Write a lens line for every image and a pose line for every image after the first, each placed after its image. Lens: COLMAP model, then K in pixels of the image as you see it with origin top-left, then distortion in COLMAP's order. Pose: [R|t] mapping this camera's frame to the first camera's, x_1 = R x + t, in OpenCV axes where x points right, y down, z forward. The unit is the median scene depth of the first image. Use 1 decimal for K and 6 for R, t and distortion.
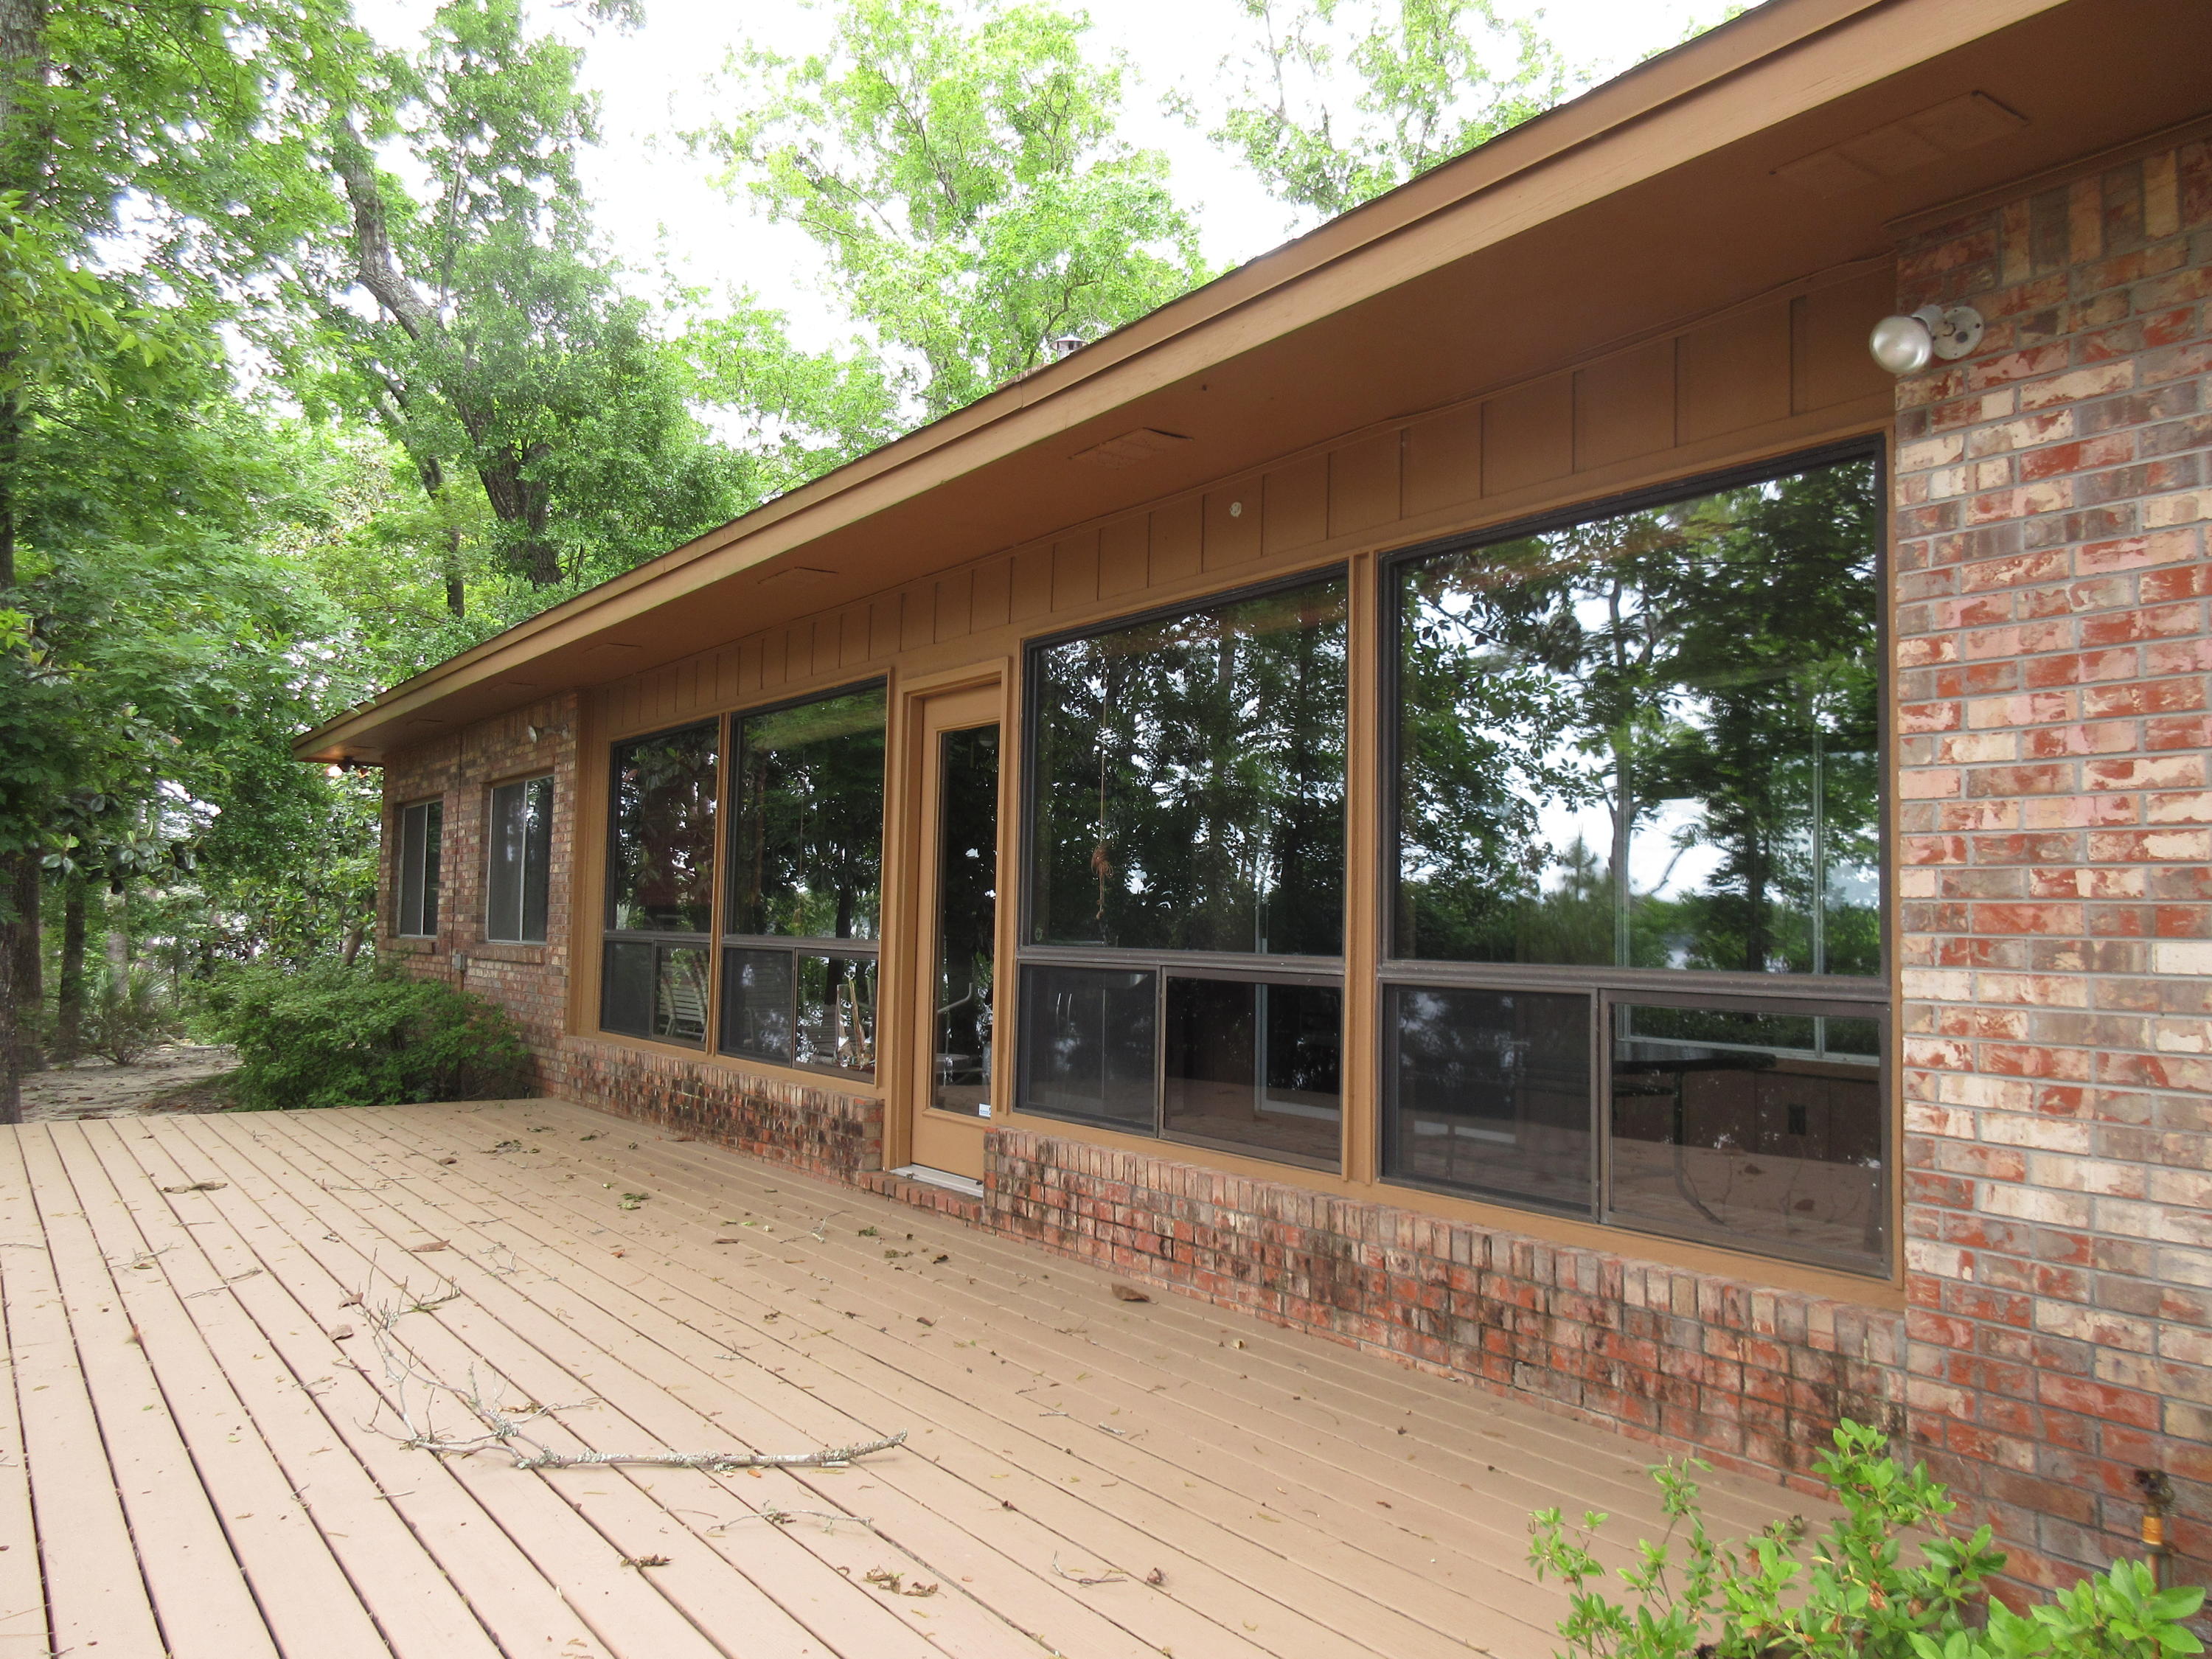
lens RADIAL K [[1648.5, 0, 1106.0], [0, 1648.5, 829.5], [0, 0, 1]] dist [0.004870, 0.007532]
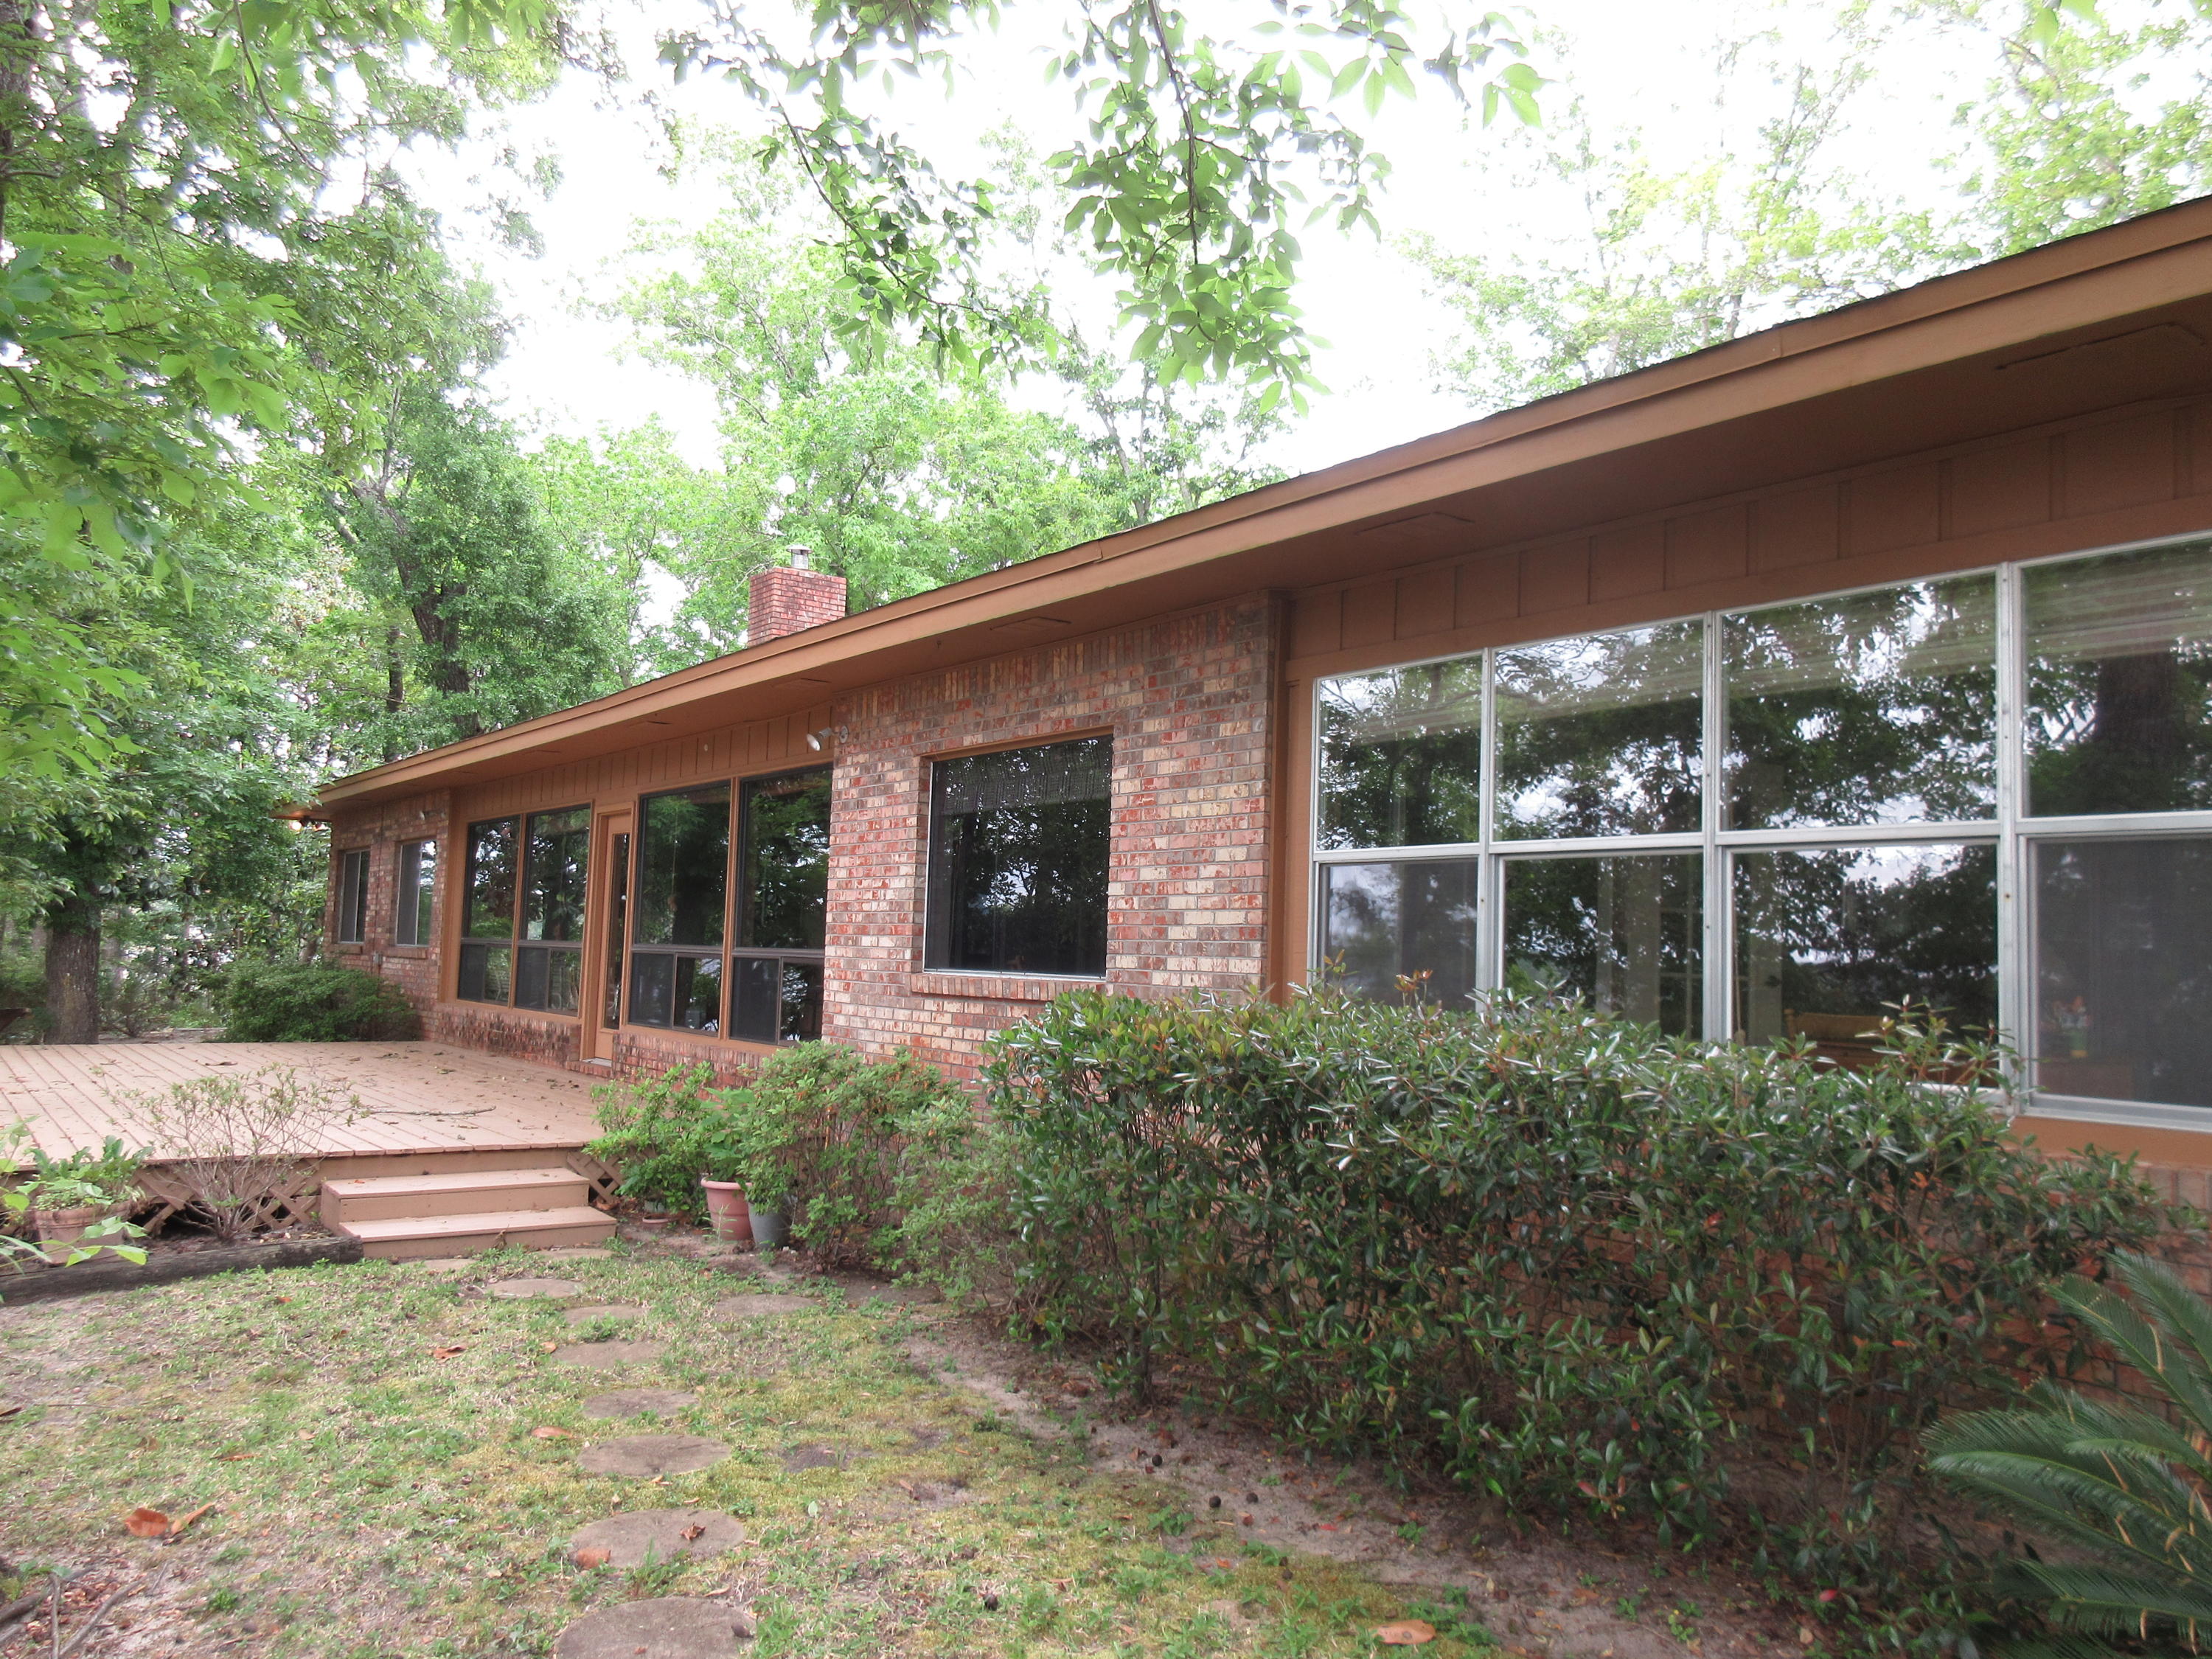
lens RADIAL K [[1648.5, 0, 1106.0], [0, 1648.5, 829.5], [0, 0, 1]] dist [0.004870, 0.007532]
pose [[0.999701, 0.014210, 0.019899, 0.224049], [-0.013889, 0.999772, -0.016197, -0.021325], [-0.020125, 0.015916, 0.999671, -0.484799]]
